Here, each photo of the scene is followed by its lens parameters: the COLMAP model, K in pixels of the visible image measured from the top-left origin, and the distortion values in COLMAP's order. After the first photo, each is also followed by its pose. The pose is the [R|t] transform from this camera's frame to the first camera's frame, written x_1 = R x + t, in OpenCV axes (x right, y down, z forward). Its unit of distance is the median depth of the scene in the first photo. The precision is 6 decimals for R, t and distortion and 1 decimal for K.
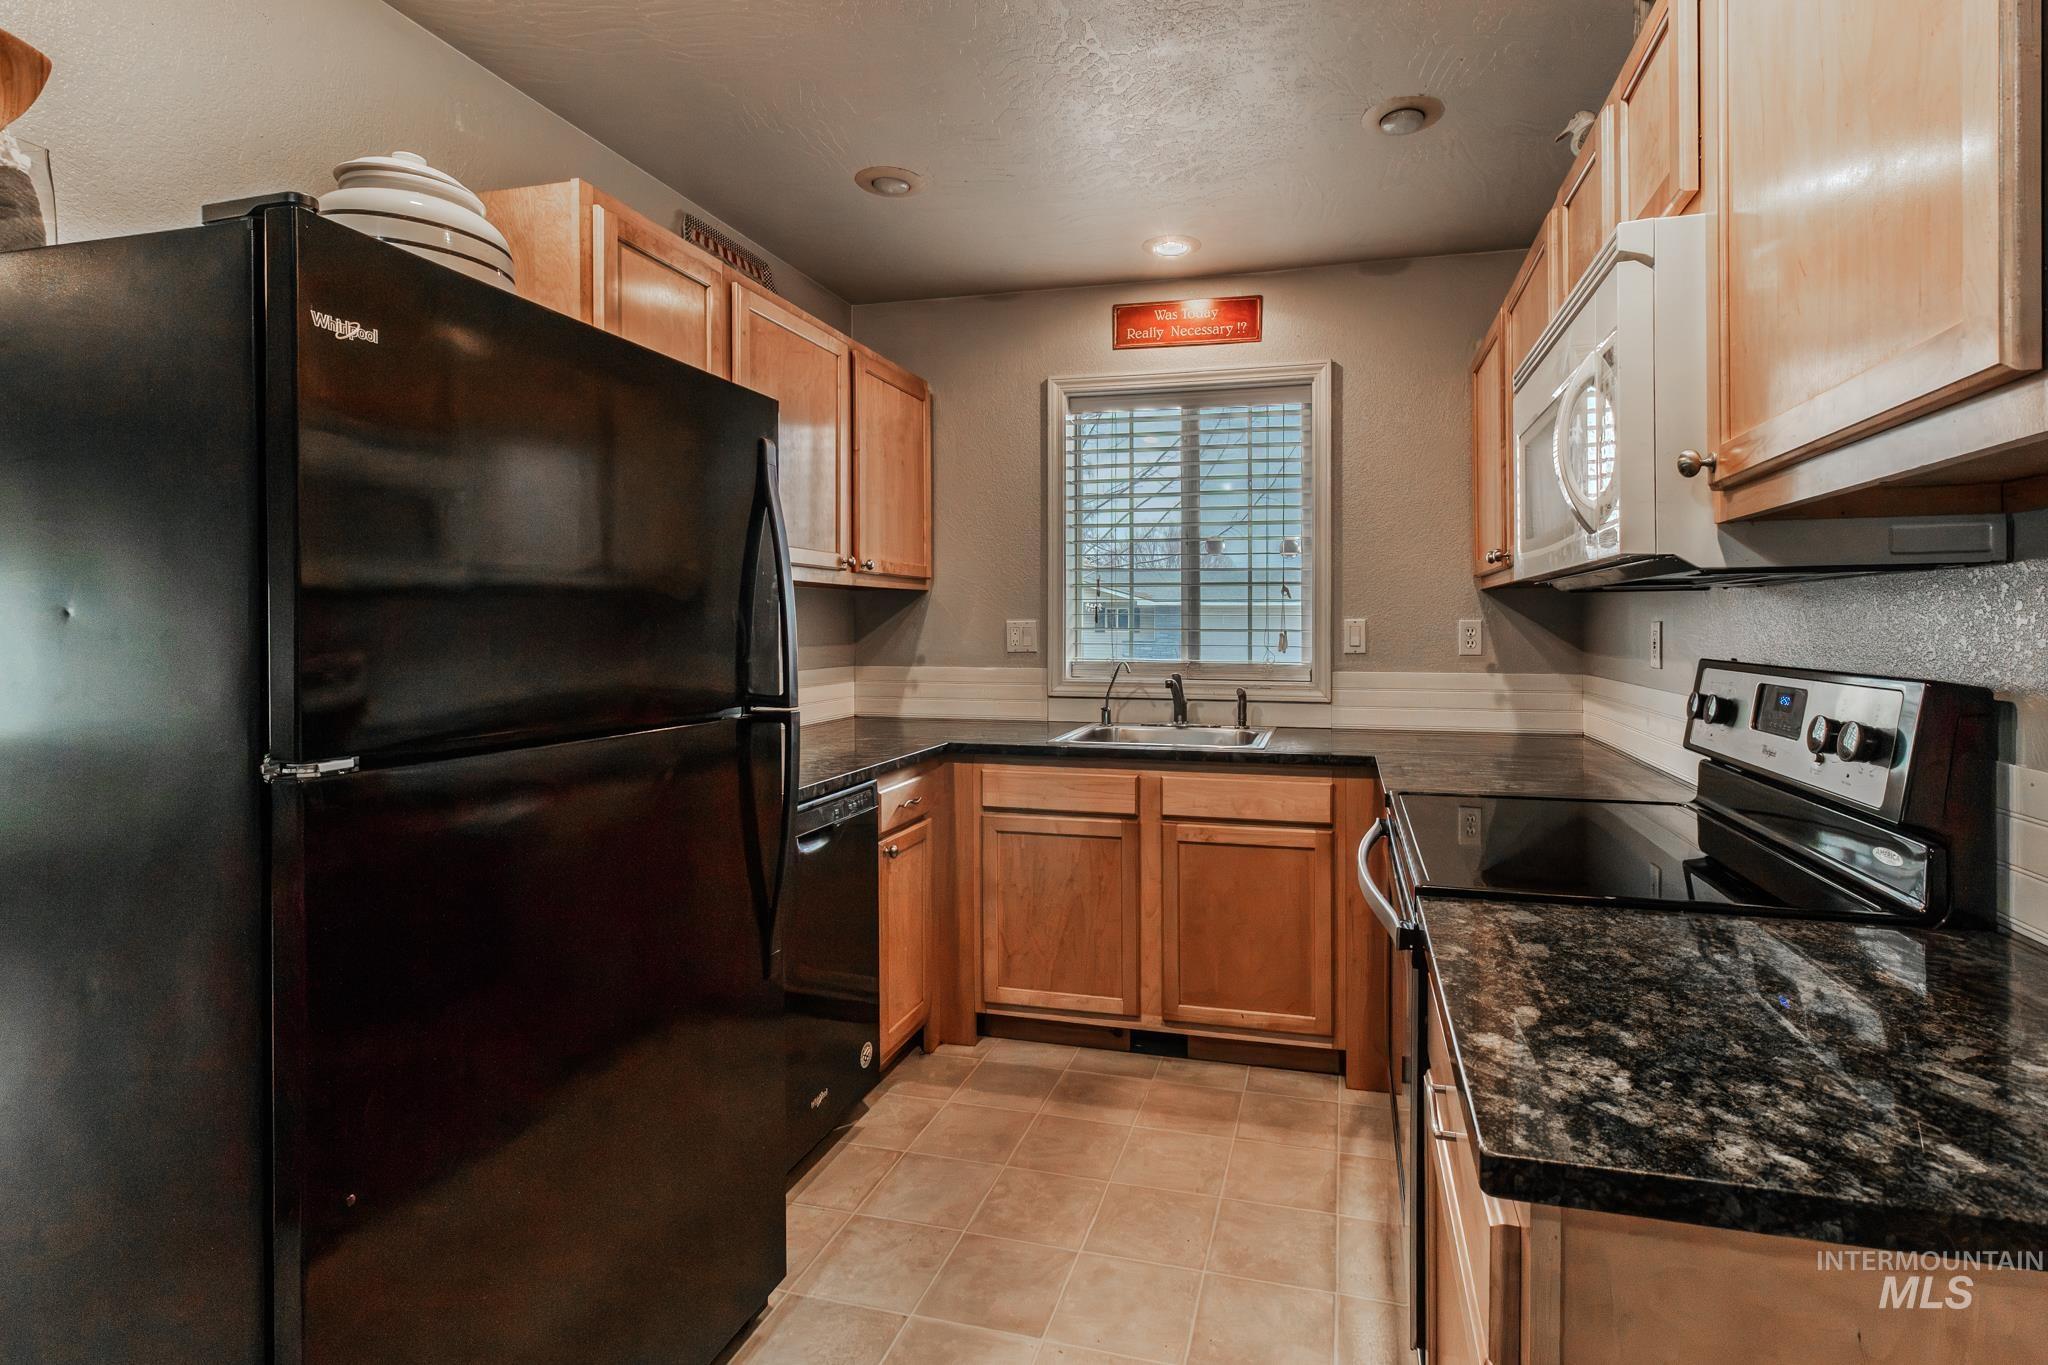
lens RADIAL K [[981.3, 0, 1082.0], [0, 981.3, 629.4], [0, 0, 1]] dist [0.000893, 0.000205]
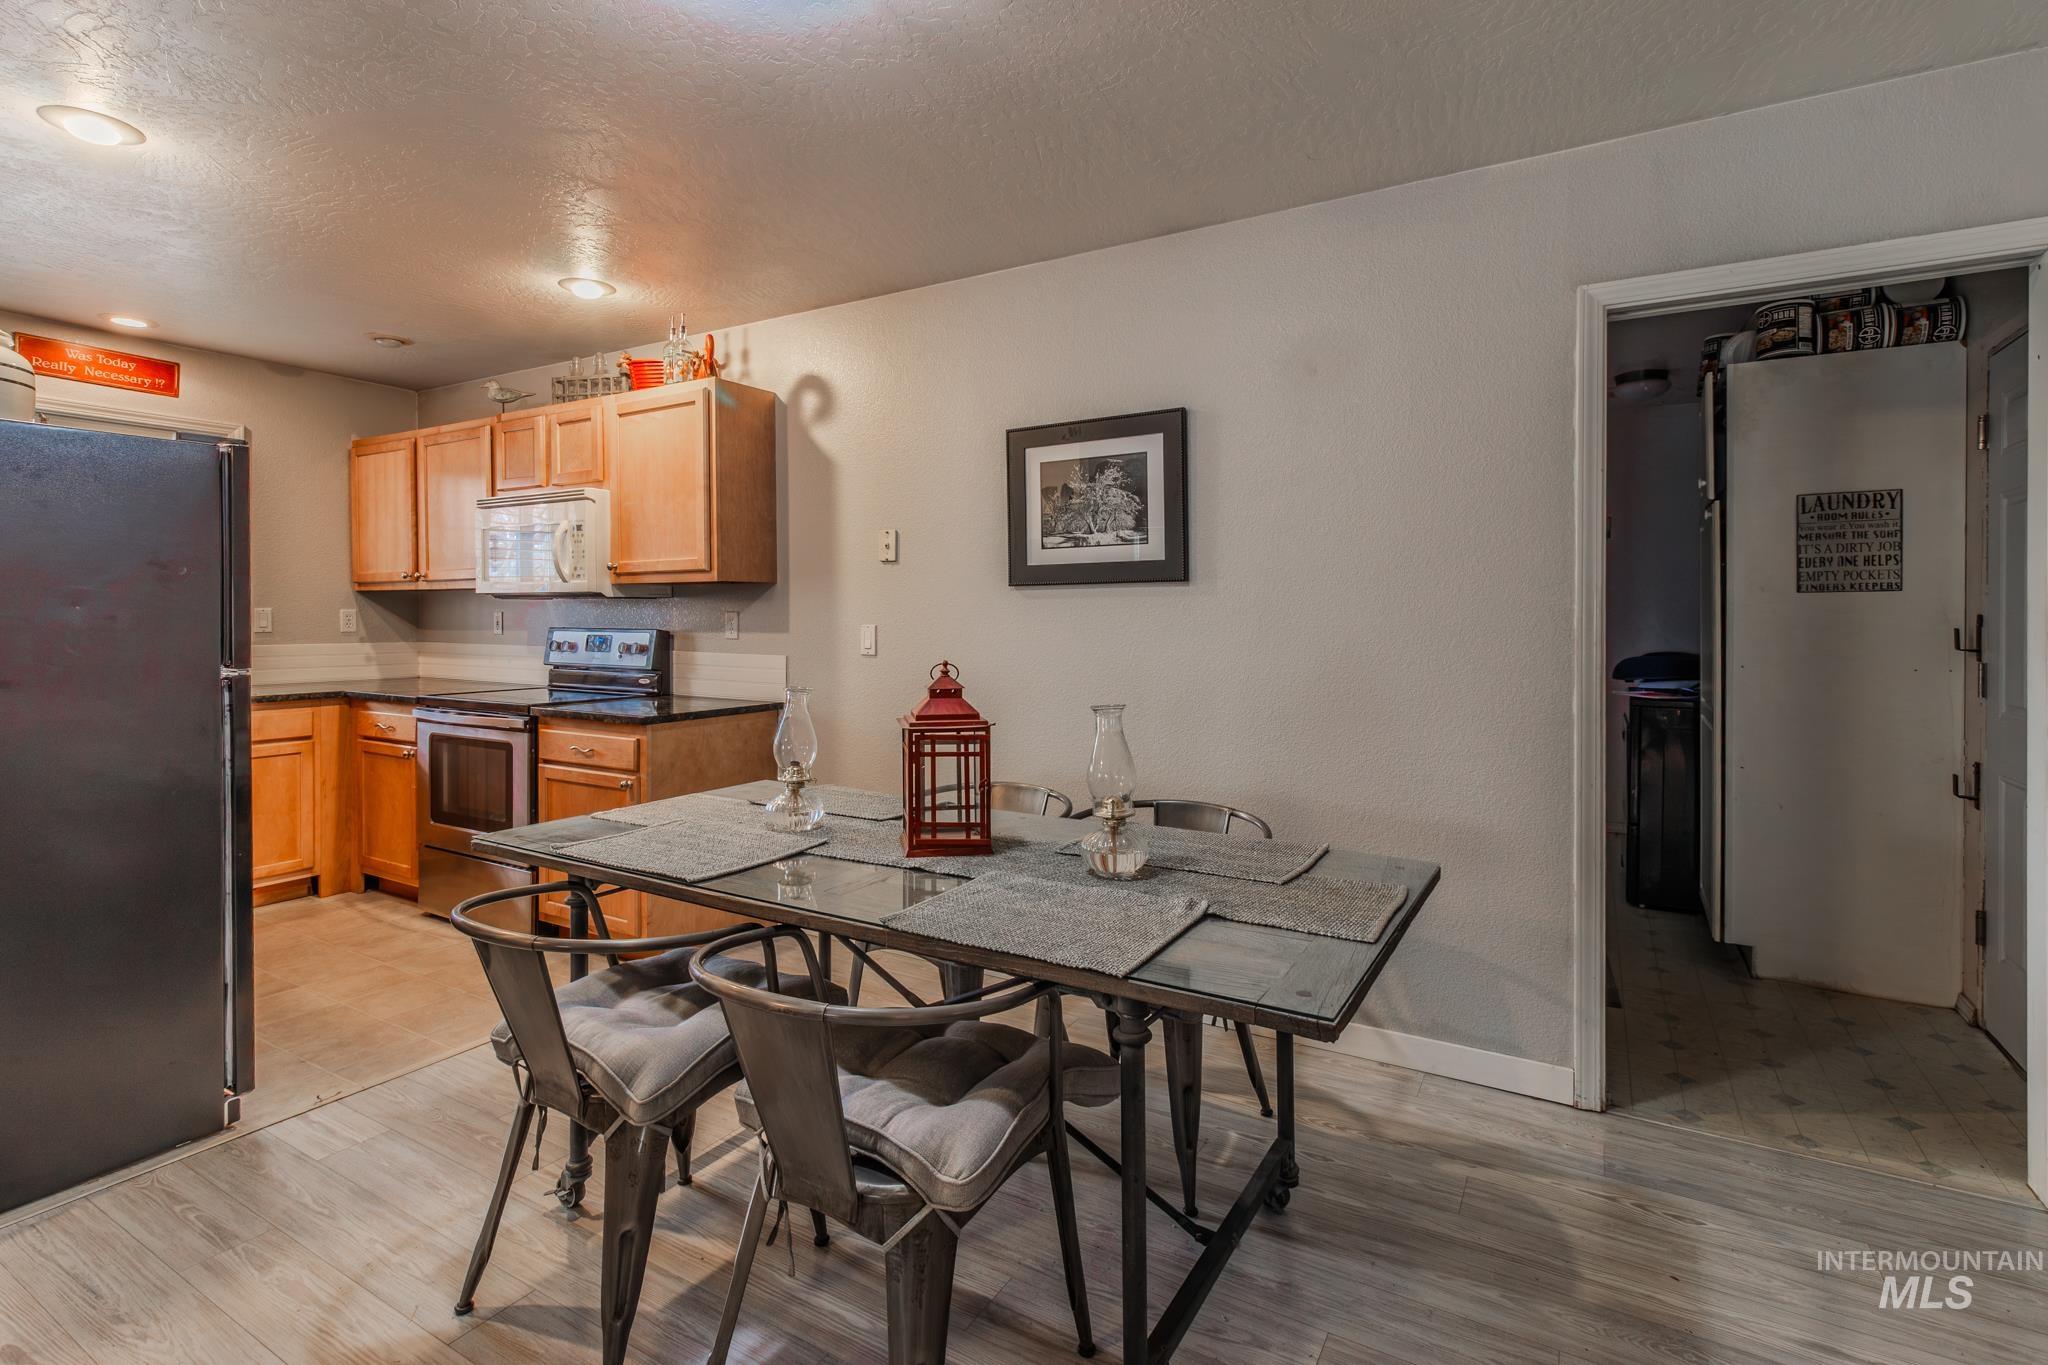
lens RADIAL K [[981.3, 0, 1082.0], [0, 981.3, 629.4], [0, 0, 1]] dist [0.000893, 0.000205]
pose [[0.239104, -0.013632, 0.970898, -0.881323], [0.000298, 0.999902, 0.013965, 0.000234], [-0.970994, -0.003049, 0.239084, -0.538399]]
